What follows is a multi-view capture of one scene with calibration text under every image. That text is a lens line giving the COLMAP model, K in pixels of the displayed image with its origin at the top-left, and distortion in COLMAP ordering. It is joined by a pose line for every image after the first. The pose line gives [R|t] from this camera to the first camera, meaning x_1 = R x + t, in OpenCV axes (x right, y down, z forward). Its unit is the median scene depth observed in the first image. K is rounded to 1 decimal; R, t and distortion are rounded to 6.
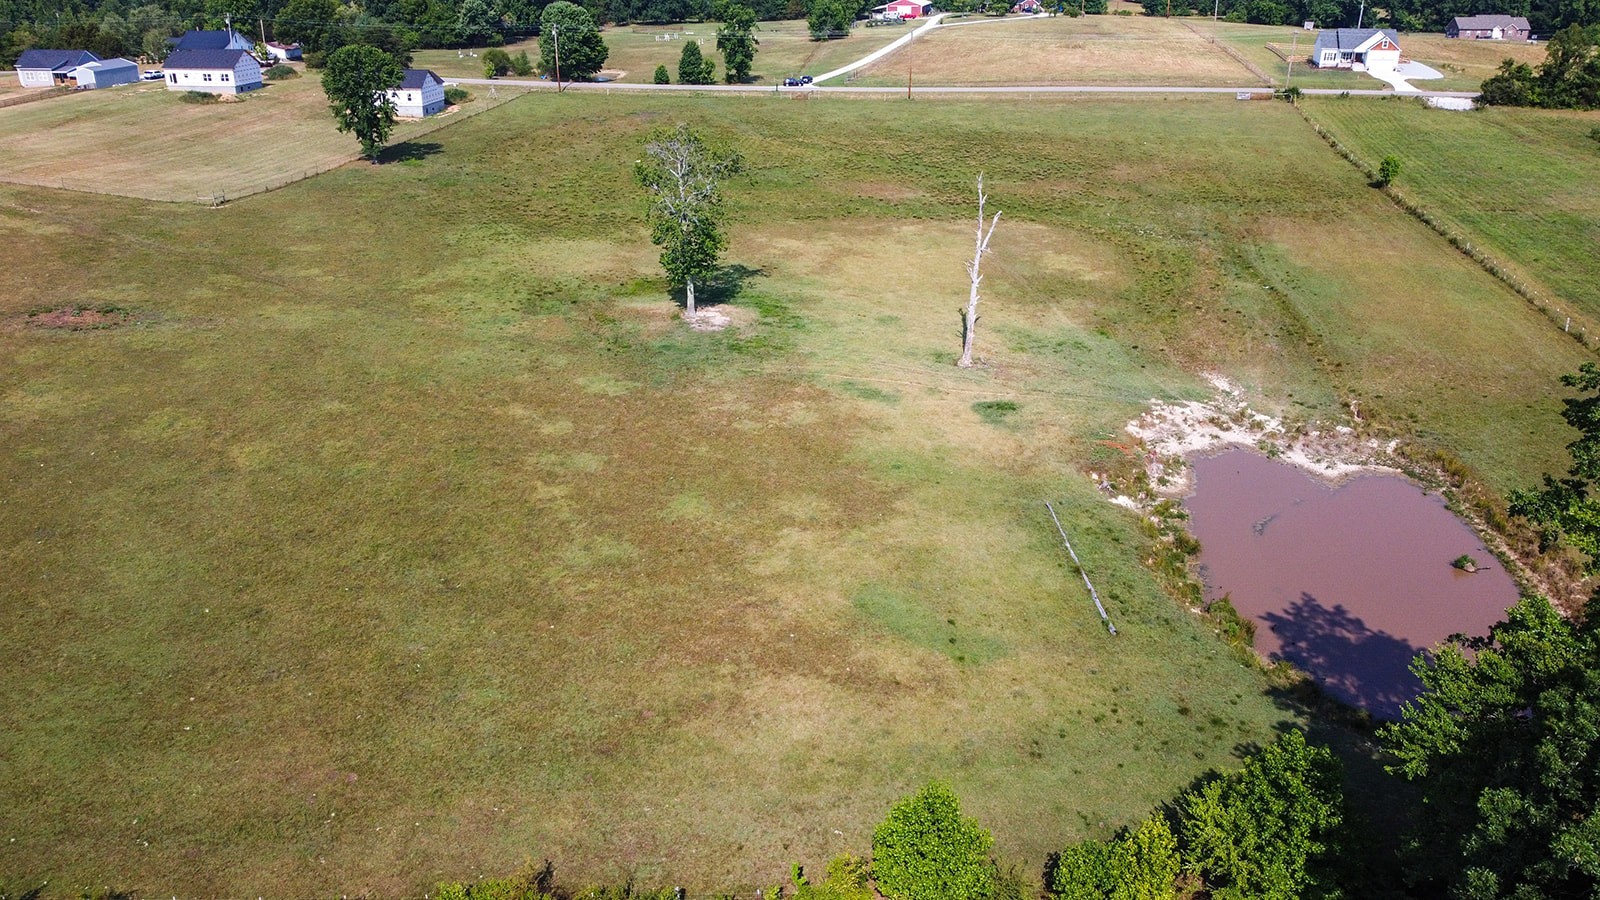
lens RADIAL K [[1218.0, 0, 795.9], [0, 1218.0, 447.1], [0, 0, 1]] dist [-0.001511, 0.004361]
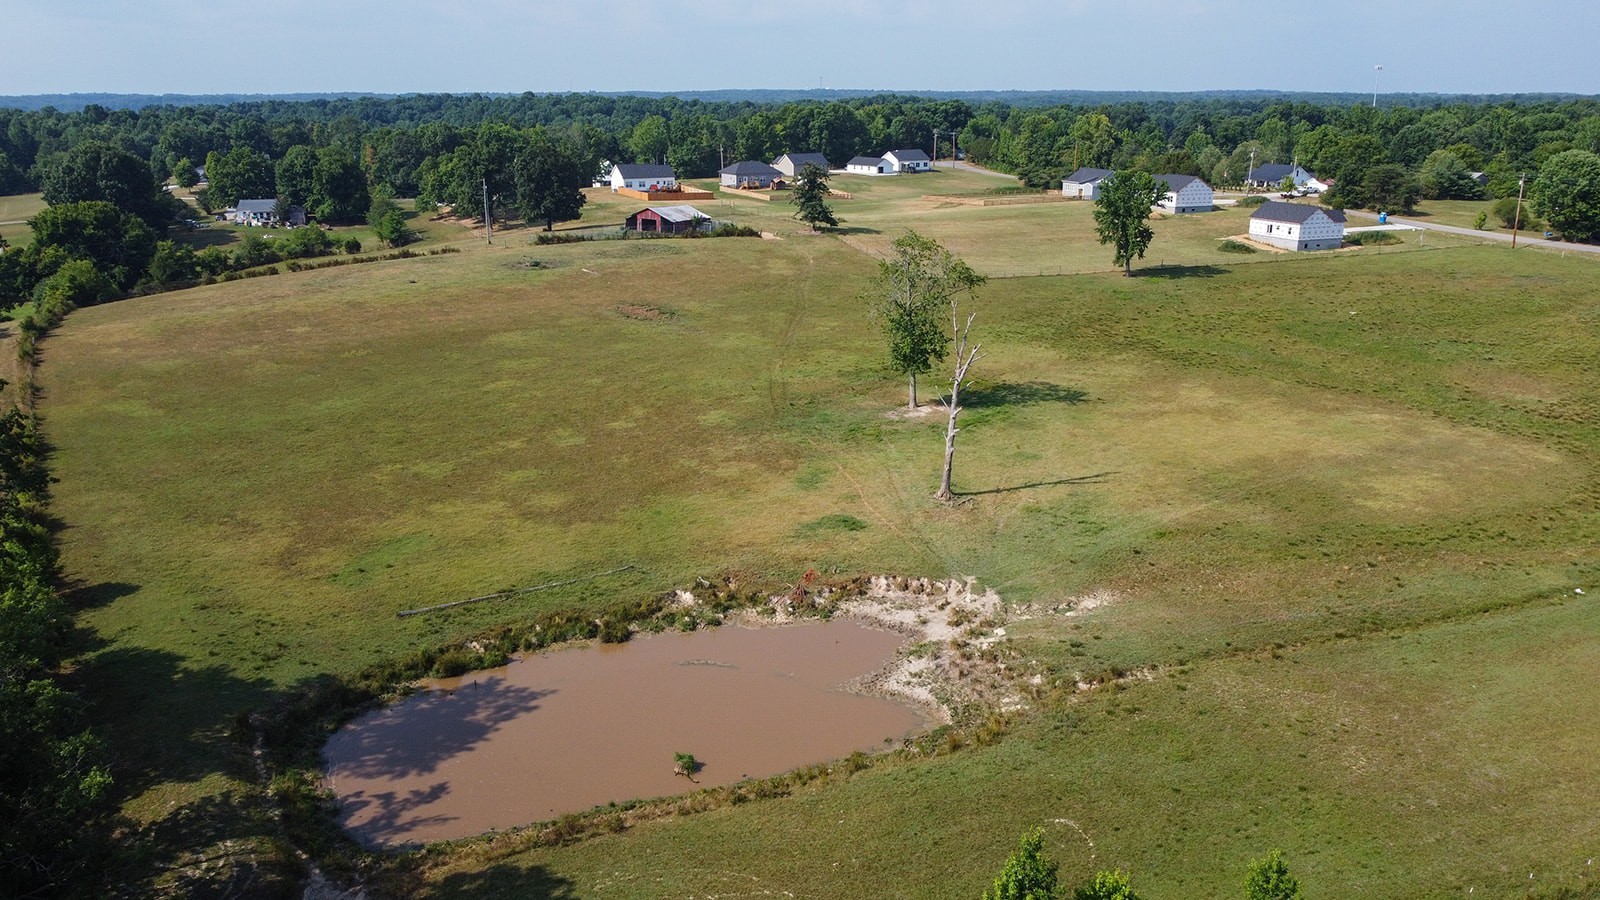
lens RADIAL K [[1218.0, 0, 796.0], [0, 1218.0, 453.7], [0, 0, 1]] dist [-0.001511, 0.004361]
pose [[0.472349, 0.250862, -0.844958, 0.327327], [-0.339043, 0.936595, 0.088536, -0.053919], [0.813594, 0.244657, 0.527453, 0.149147]]
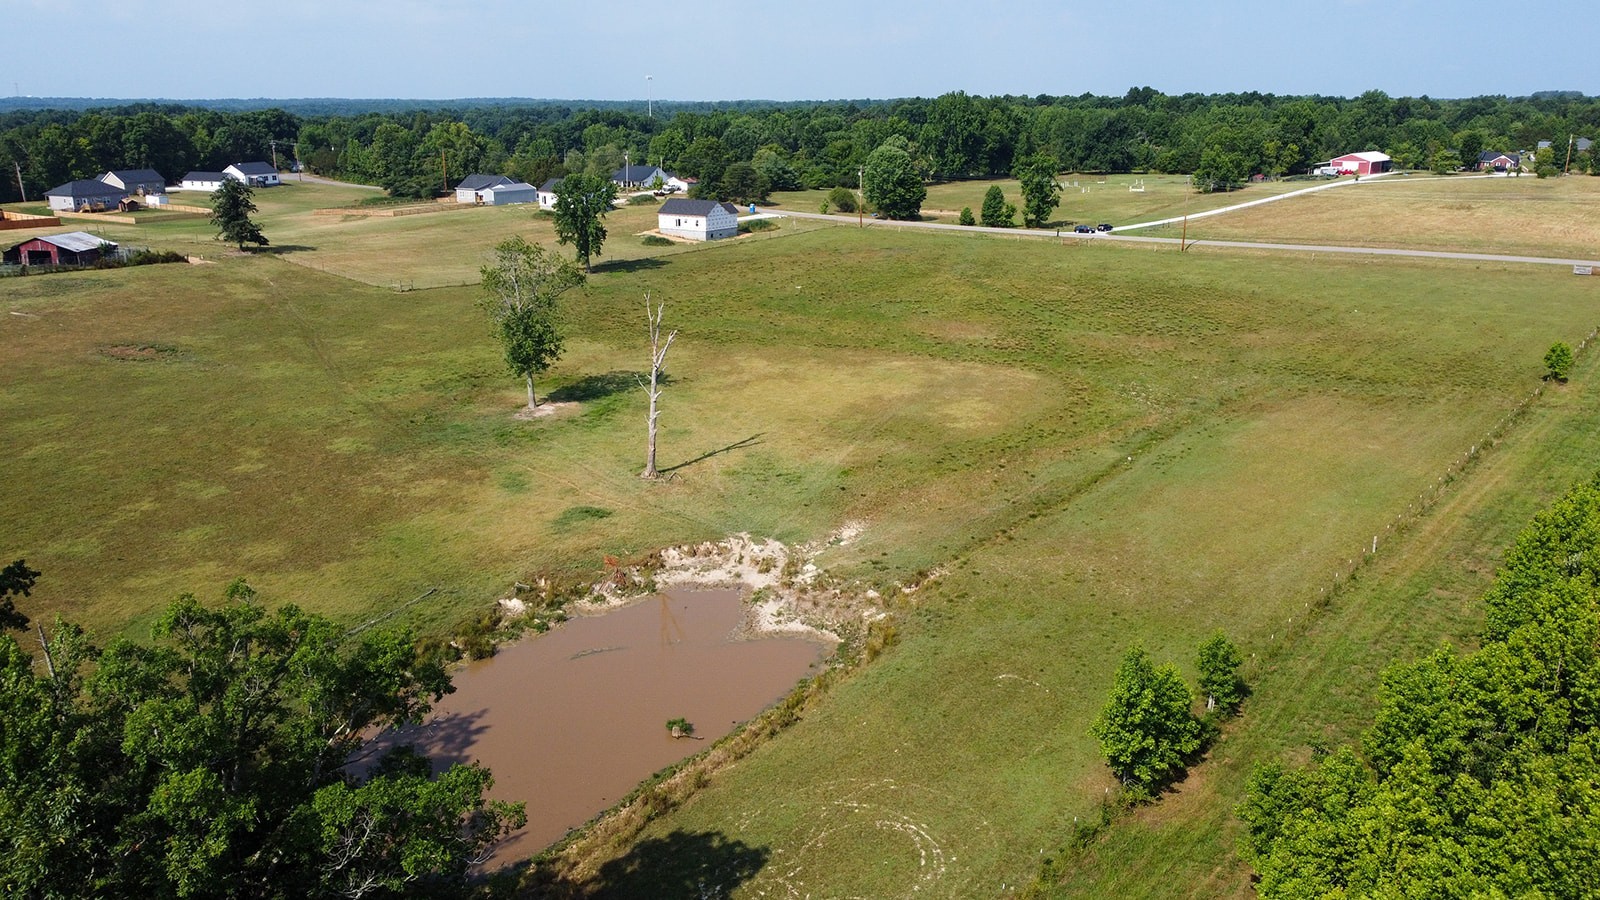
lens RADIAL K [[1218.0, 0, 803.1], [0, 1218.0, 449.7], [0, 0, 1]] dist [-0.001511, 0.004361]
pose [[0.878793, 0.130817, -0.458923, 0.268012], [-0.182262, 0.980795, -0.069437, -0.015789], [0.441026, 0.144665, 0.885759, 0.055850]]
